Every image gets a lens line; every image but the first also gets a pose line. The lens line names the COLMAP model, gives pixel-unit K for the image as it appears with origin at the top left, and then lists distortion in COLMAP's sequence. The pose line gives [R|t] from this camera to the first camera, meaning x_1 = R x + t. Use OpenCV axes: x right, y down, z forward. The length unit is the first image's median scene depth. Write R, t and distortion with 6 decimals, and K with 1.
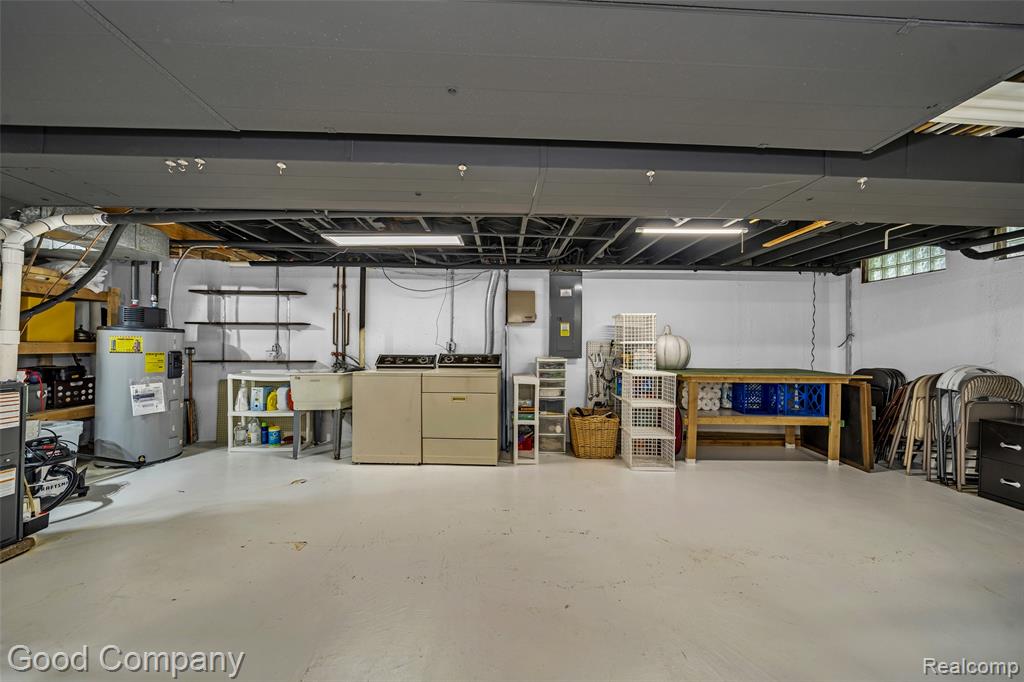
lens RADIAL K [[354.1, 0, 515.8], [0, 354.1, 348.6], [0, 0, 1]] dist [-0.001157, 0.000080]
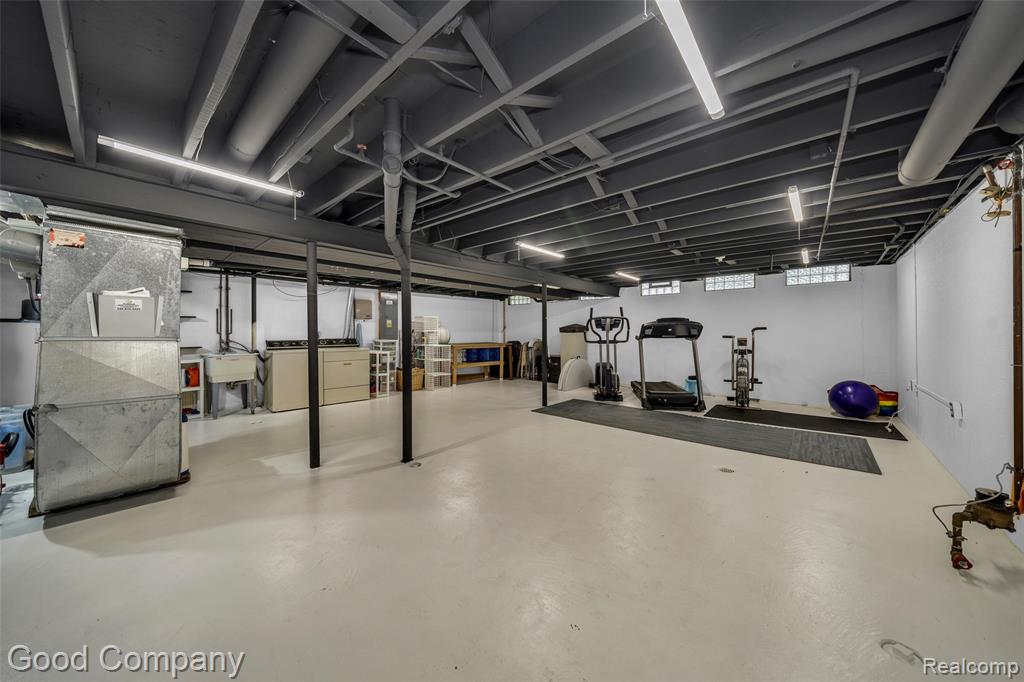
lens RADIAL K [[354.1, 0, 513.0], [0, 354.1, 334.4], [0, 0, 1]] dist [-0.001157, 0.000080]
pose [[0.690712, -0.013809, 0.722998, -0.766208], [0.006367, 0.999895, 0.013015, -0.020491], [-0.723102, -0.004386, 0.690728, -0.707269]]
